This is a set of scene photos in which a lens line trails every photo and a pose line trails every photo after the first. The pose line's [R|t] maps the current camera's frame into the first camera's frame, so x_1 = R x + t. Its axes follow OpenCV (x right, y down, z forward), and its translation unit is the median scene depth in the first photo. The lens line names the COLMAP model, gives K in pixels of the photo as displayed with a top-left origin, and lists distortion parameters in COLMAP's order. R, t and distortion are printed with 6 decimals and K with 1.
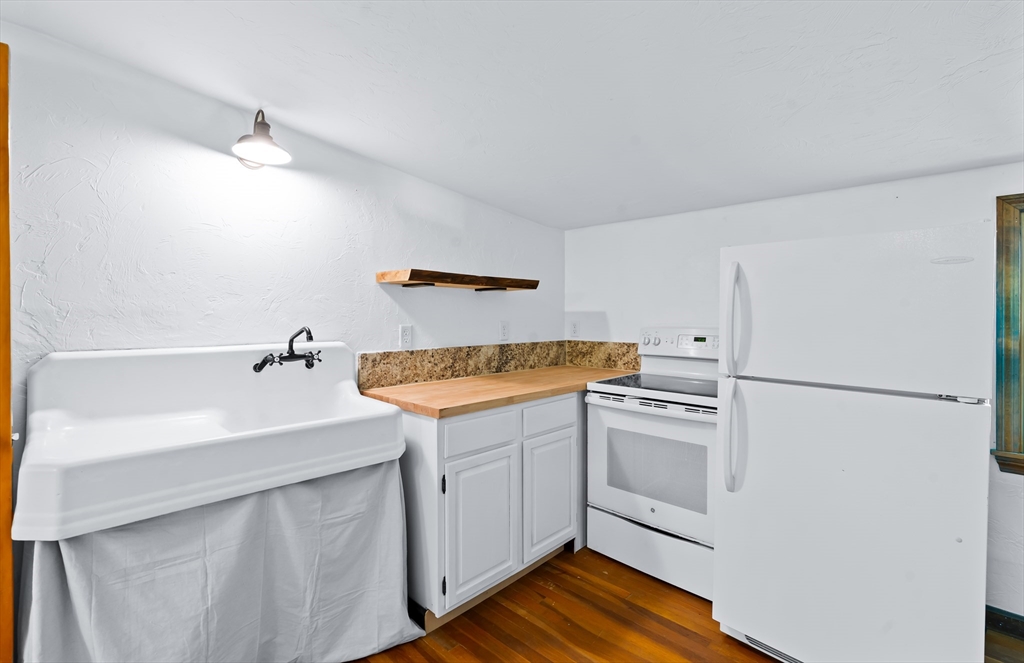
lens RADIAL K [[463.6, 0, 514.7], [0, 463.6, 321.4], [0, 0, 1]] dist [-0.002306, -0.000147]
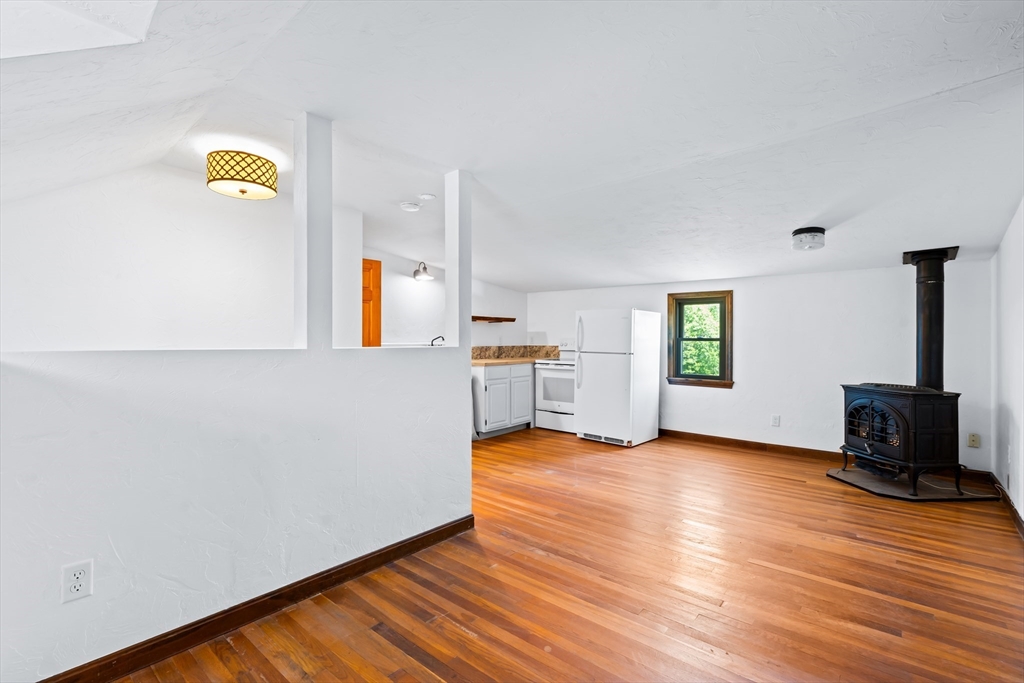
lens RADIAL K [[466.8, 0, 509.8], [0, 466.8, 341.7], [0, 0, 1]] dist [0.015844, 0.000257]
pose [[0.998167, 0.001285, 0.060506, -0.134821], [-0.001023, 0.999990, -0.004362, 0.044243], [-0.060511, 0.004292, 0.998158, -1.501786]]
